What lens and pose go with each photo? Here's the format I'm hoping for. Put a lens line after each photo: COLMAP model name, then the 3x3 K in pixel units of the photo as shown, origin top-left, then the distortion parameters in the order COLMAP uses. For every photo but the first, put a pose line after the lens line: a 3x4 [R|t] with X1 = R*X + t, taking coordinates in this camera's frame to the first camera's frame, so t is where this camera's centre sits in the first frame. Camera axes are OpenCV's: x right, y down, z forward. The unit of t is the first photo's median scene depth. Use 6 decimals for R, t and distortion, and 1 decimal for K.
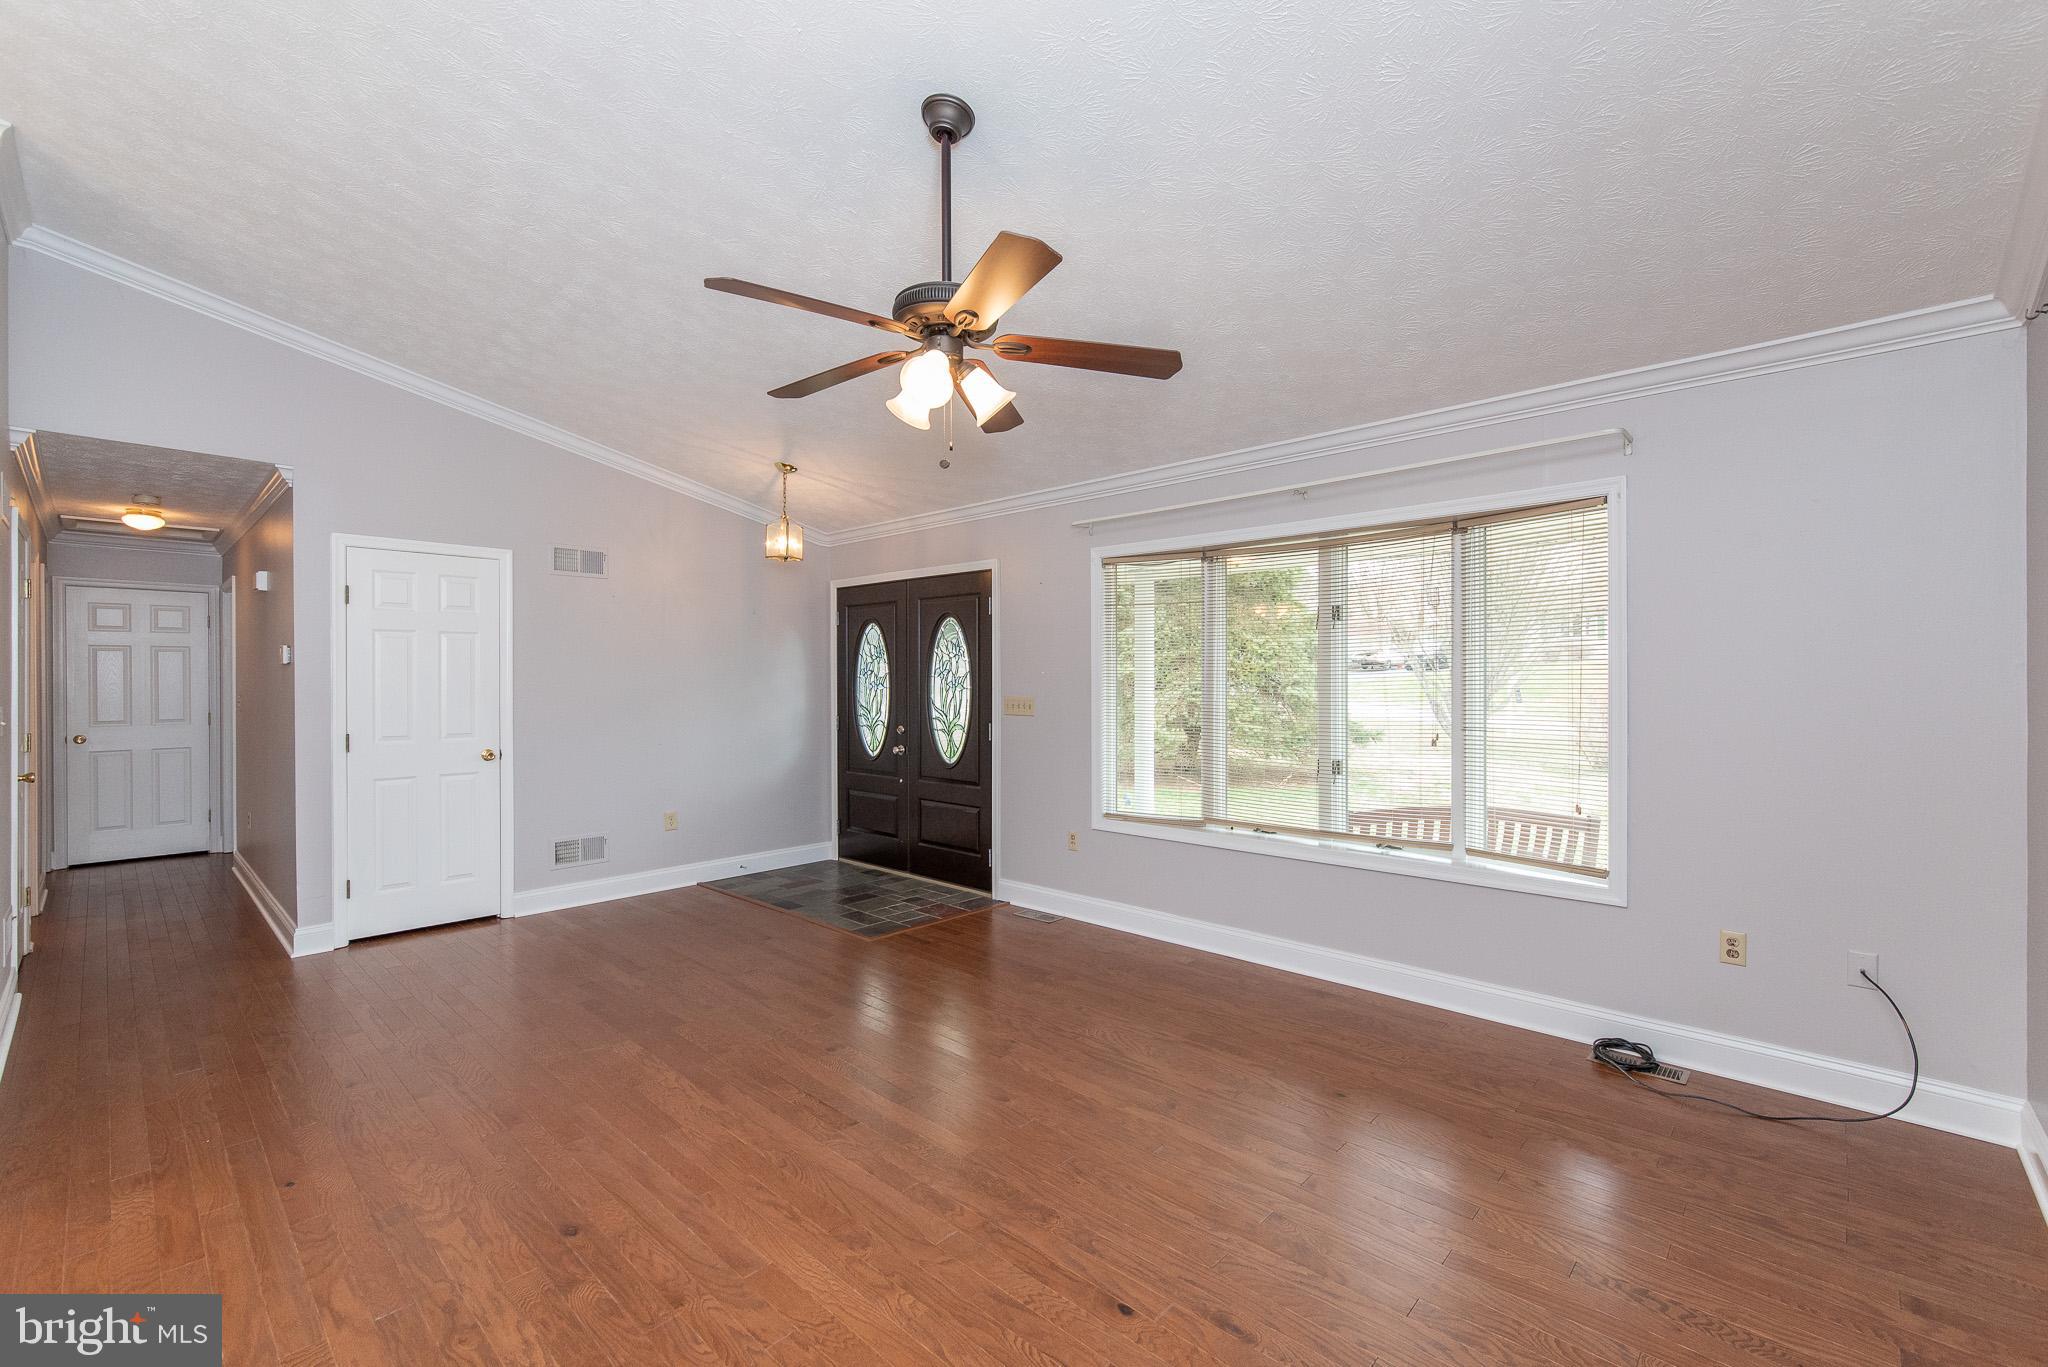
lens RADIAL K [[869.4, 0, 1024.0], [0, 869.4, 683.5], [0, 0, 1]] dist [-0.003334, -0.000122]
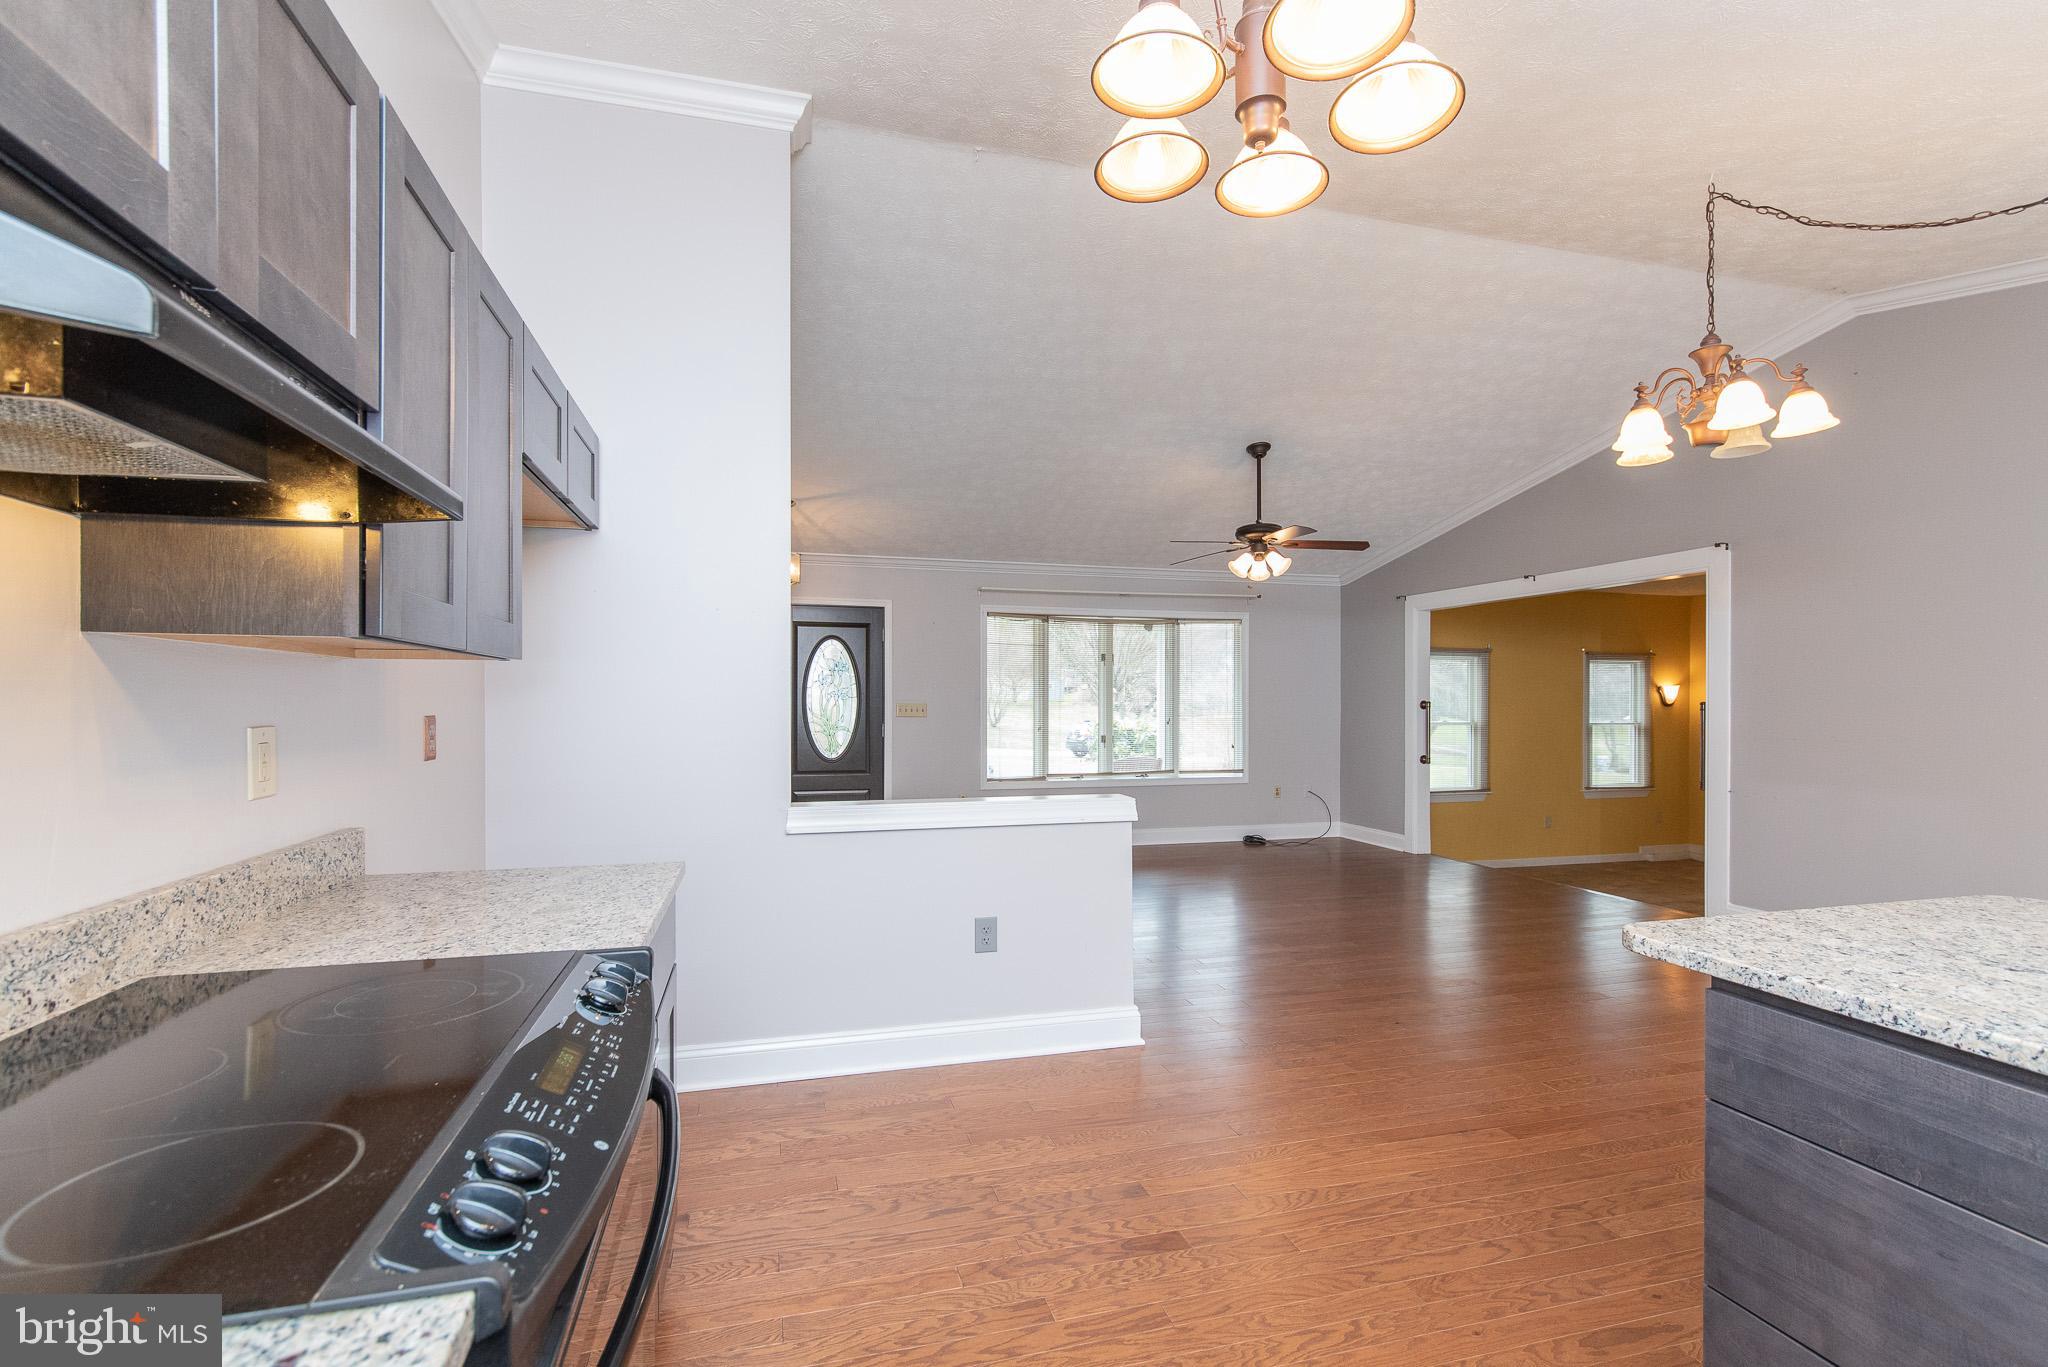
lens RADIAL K [[877.6, 0, 1007.2], [0, 877.6, 703.5], [0, 0, 1]] dist [-0.009761, 0.000291]
pose [[0.530552, 0.001593, 0.847651, -1.067916], [0.001564, 0.999995, -0.002858, 0.018952], [-0.847651, 0.002842, 0.530547, 0.136271]]
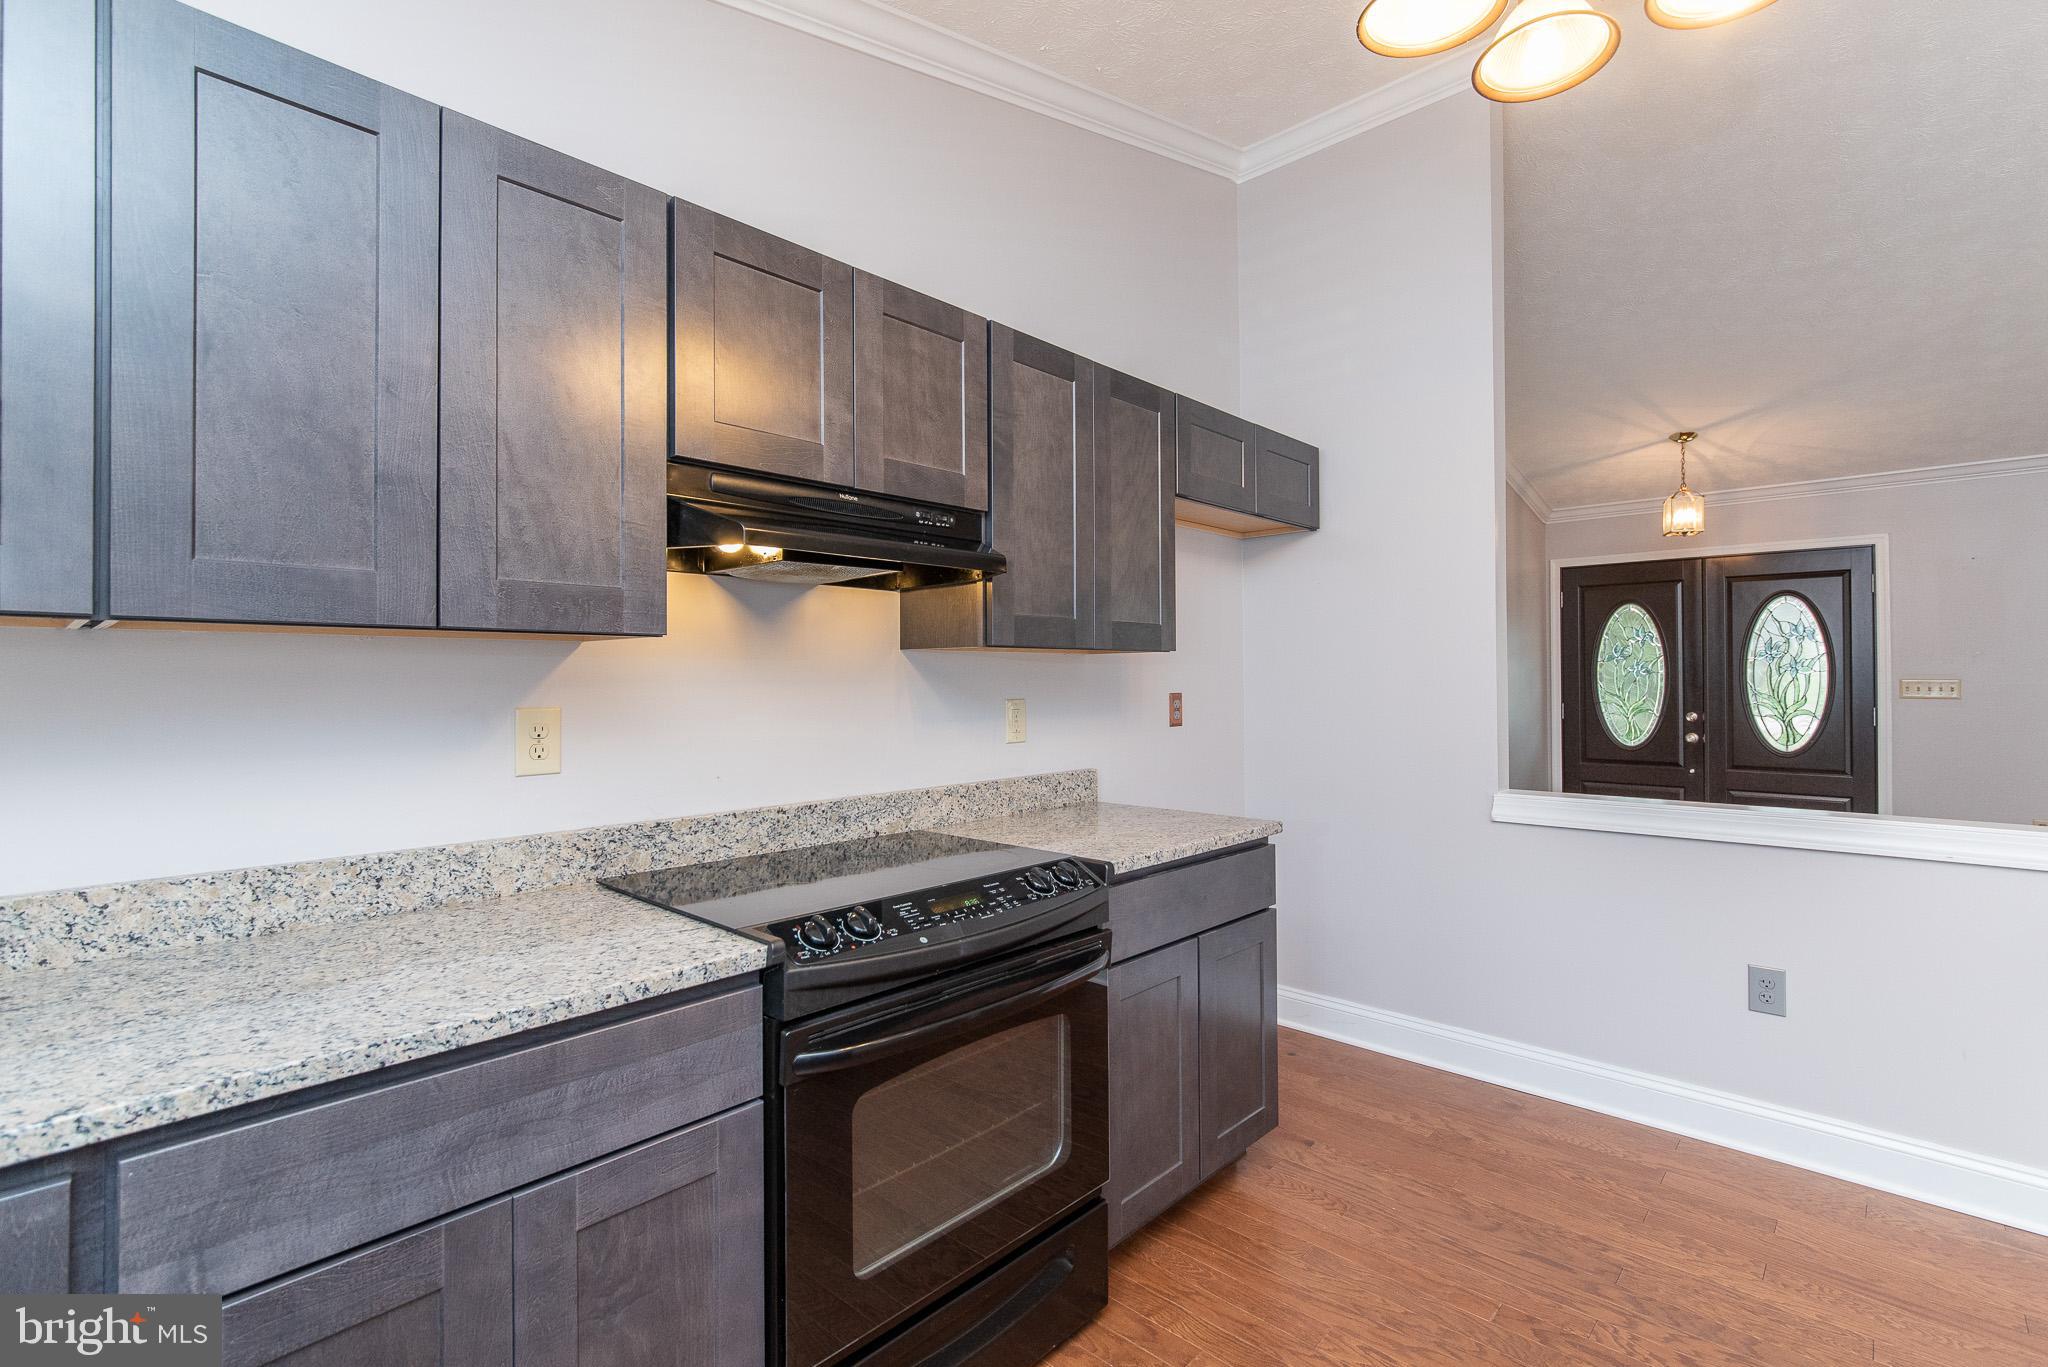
lens RADIAL K [[940.2, 0, 1042.5], [0, 940.2, 664.8], [0, 0, 1]] dist [-0.004350, -0.000509]
pose [[0.999991, -0.001927, 0.003841, -0.946520], [0.001995, 0.999837, -0.017958, 0.015660], [-0.003806, 0.017966, 0.999831, -0.010619]]
